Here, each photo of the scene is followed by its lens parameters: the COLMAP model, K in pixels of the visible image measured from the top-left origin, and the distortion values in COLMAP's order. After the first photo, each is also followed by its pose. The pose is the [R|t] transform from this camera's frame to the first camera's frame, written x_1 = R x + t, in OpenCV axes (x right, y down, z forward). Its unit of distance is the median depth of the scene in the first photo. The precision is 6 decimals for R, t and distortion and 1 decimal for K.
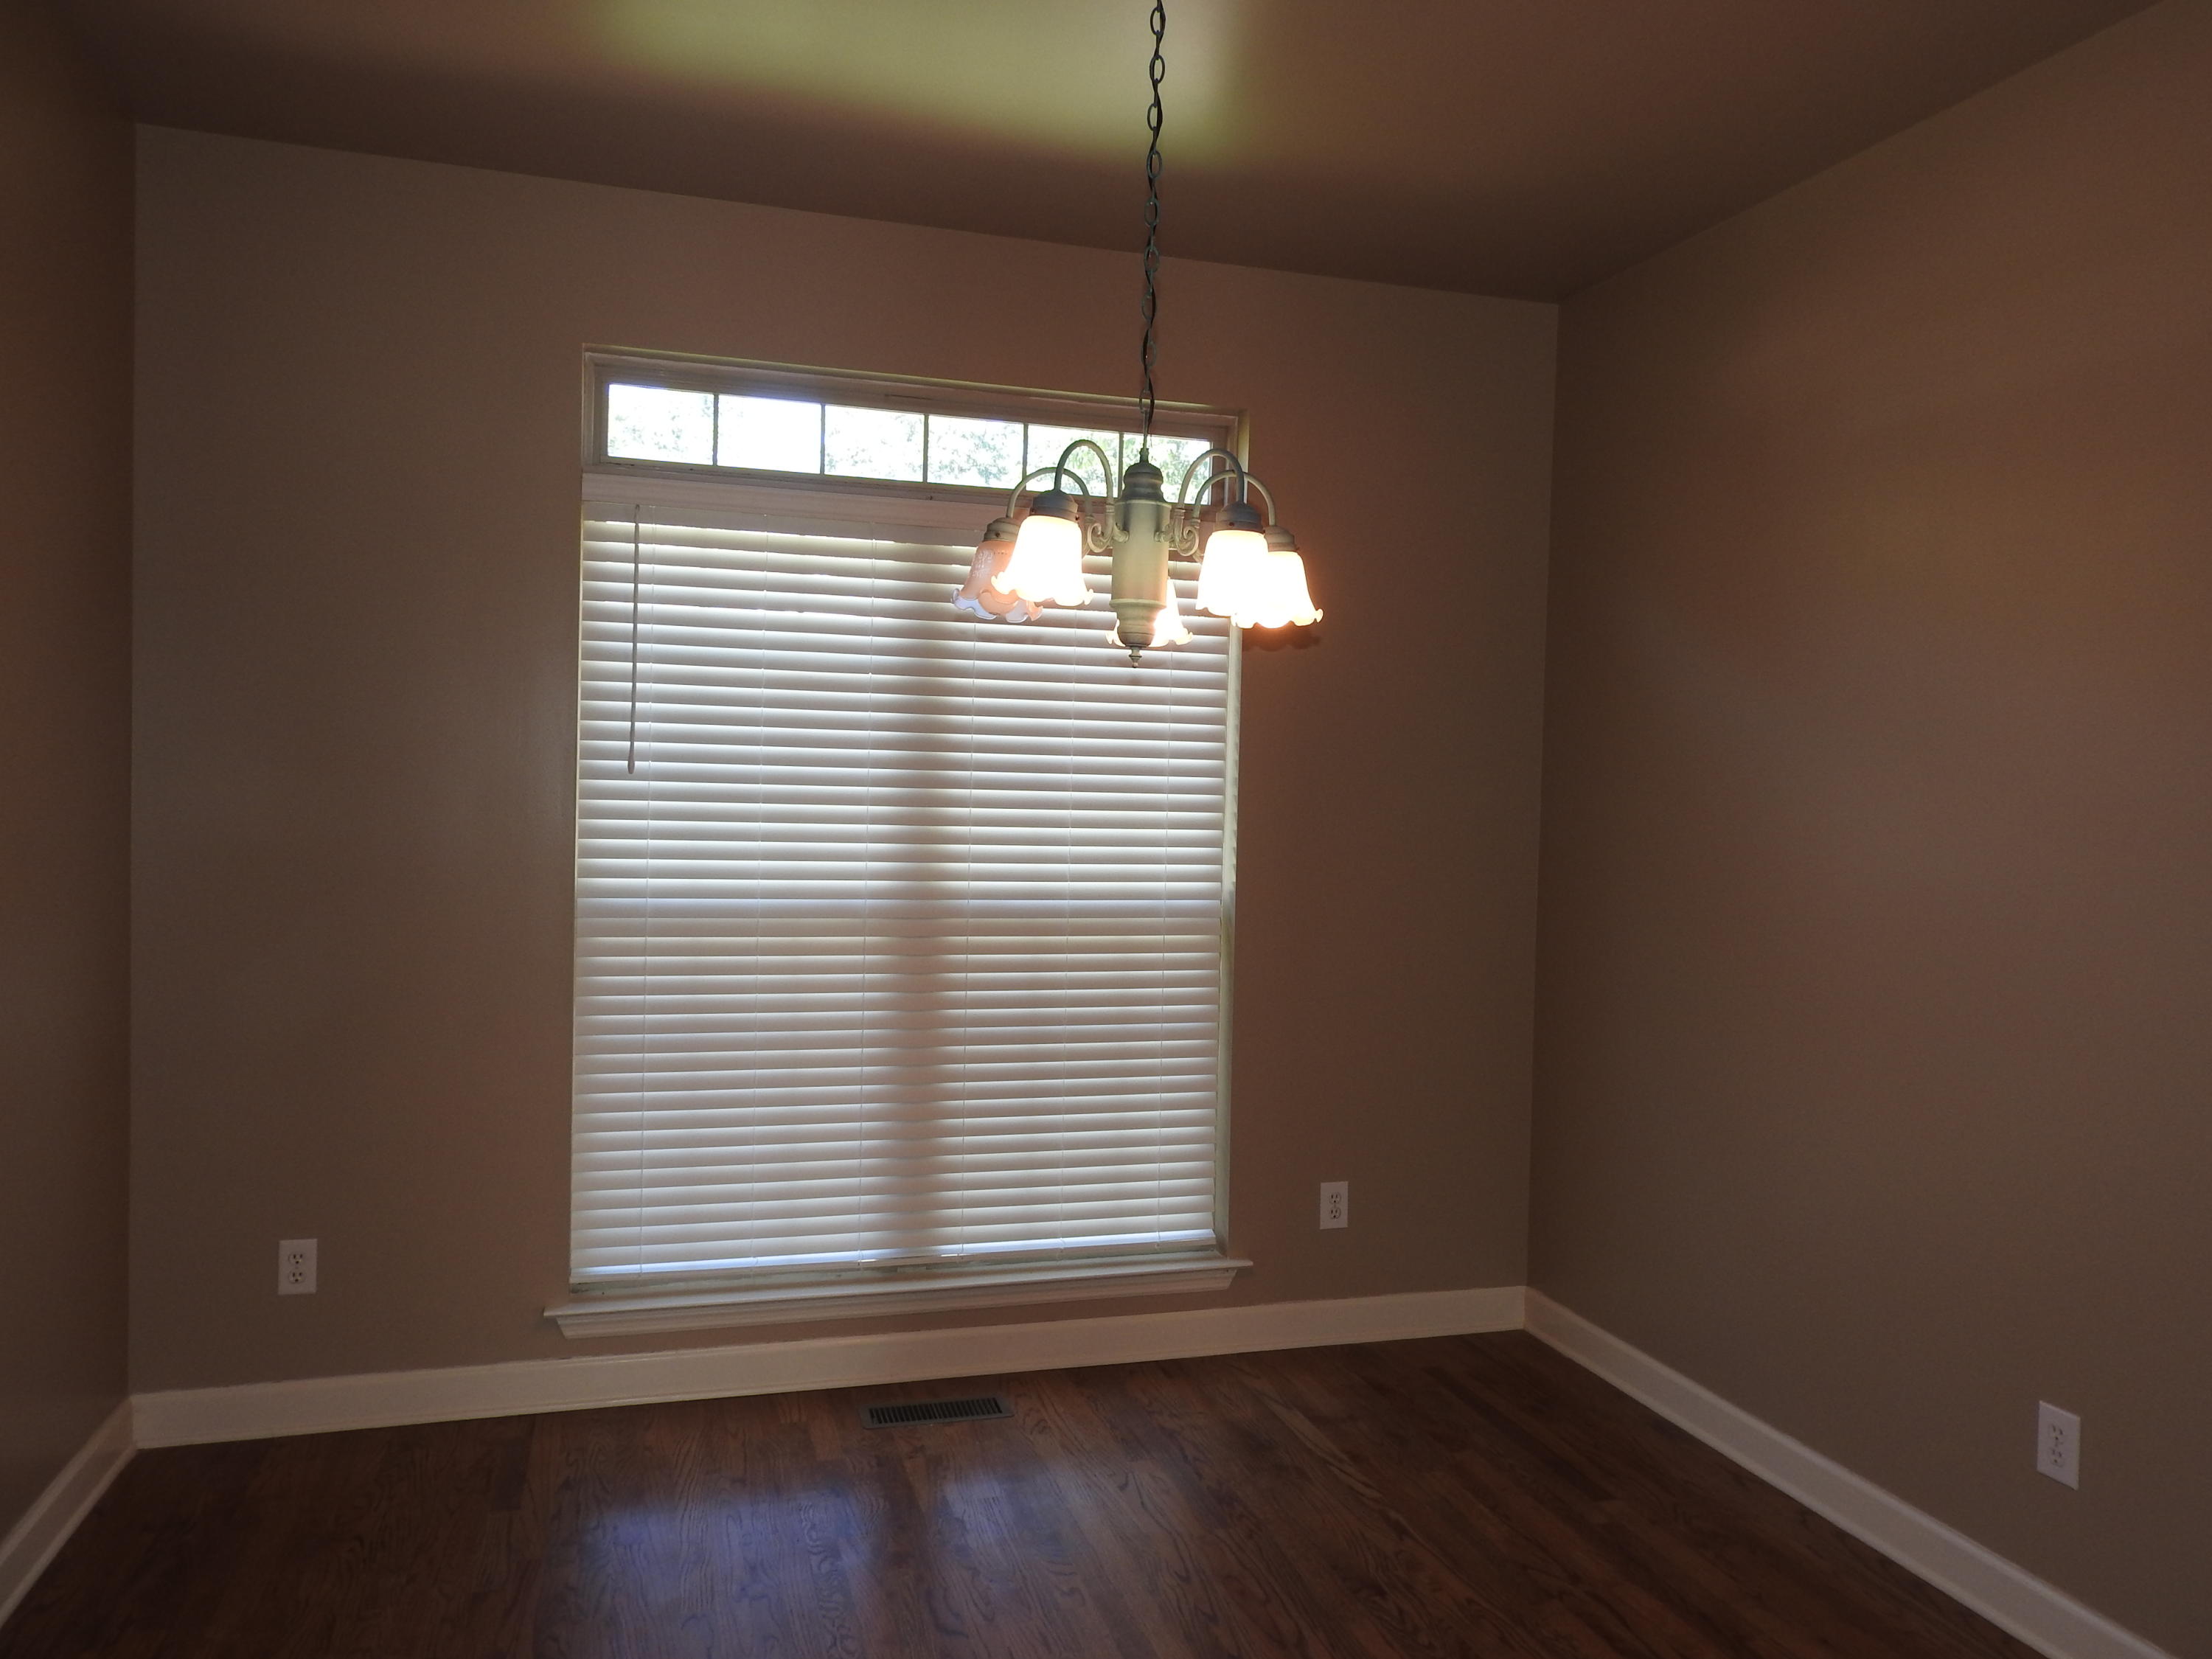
lens RADIAL K [[1583.2, 0, 1104.0], [0, 1583.2, 820.0], [0, 0, 1]] dist [0.005970, -0.000174]
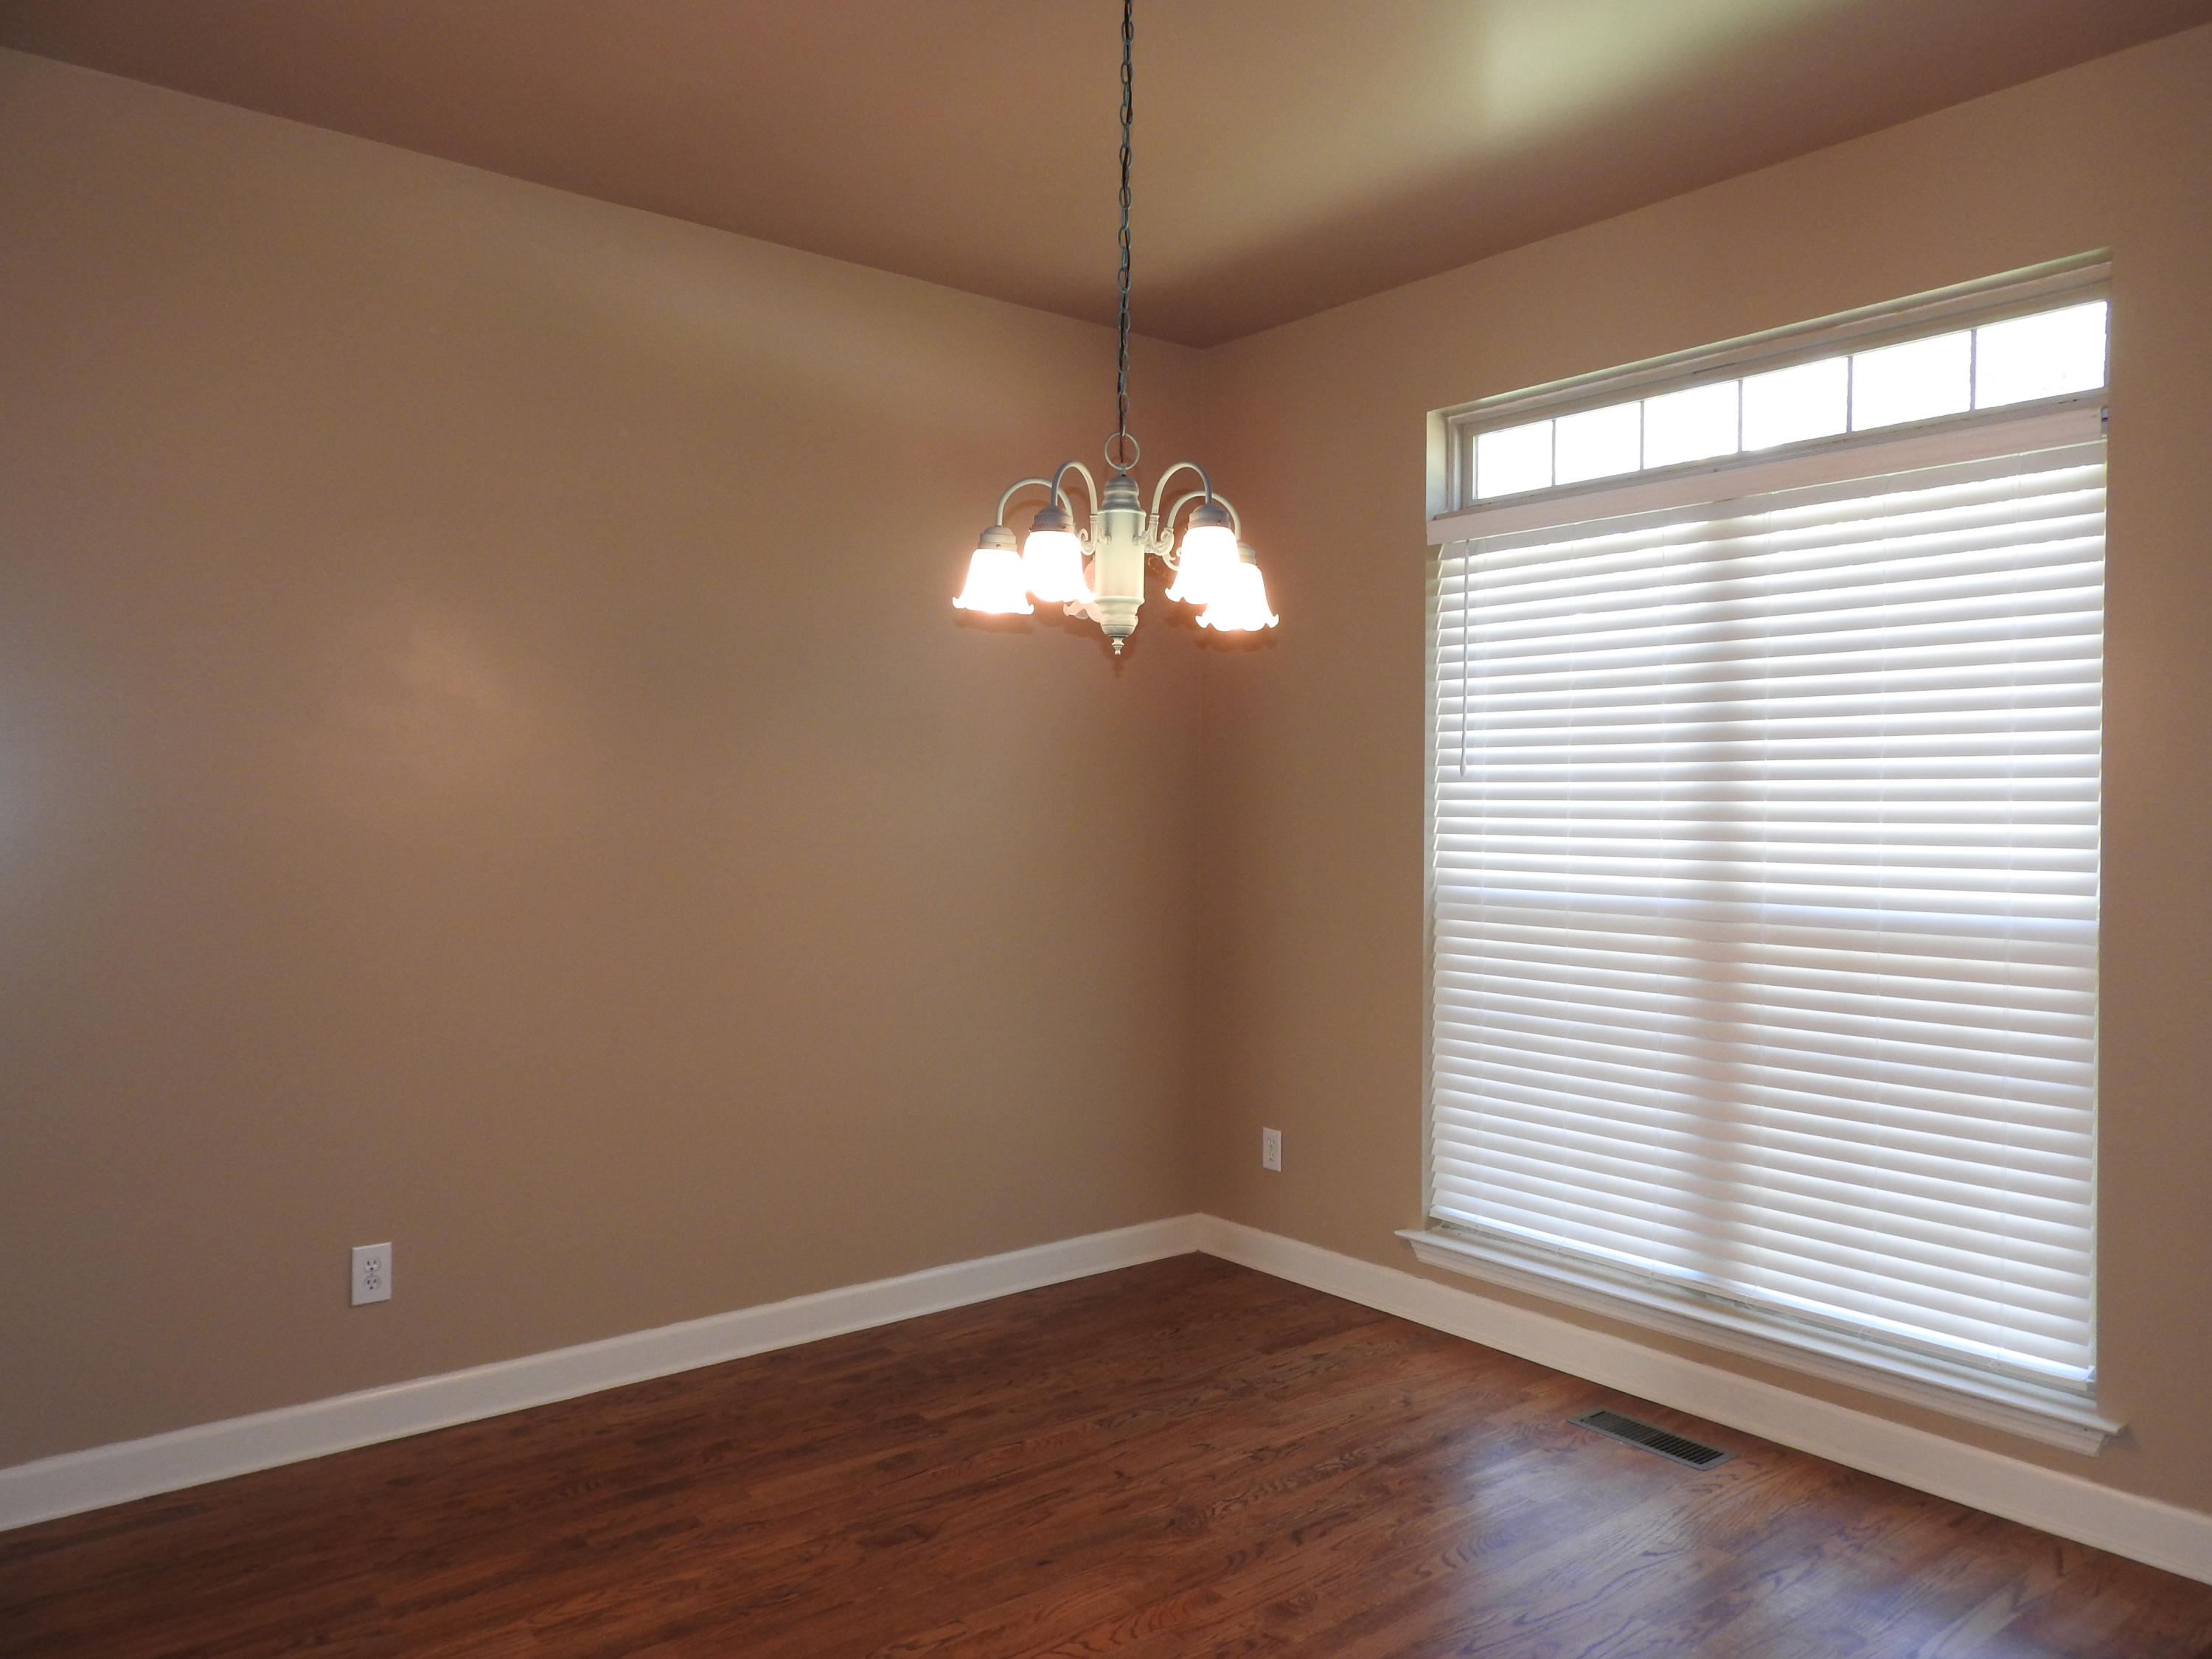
lens RADIAL K [[1583.2, 0, 1118.5], [0, 1583.2, 823.9], [0, 0, 1]] dist [0.005970, -0.000174]
pose [[0.382152, -0.011907, -0.924023, 0.615316], [-0.015436, 0.999695, -0.019267, 0.028477], [0.923970, 0.021626, 0.381852, 0.318976]]
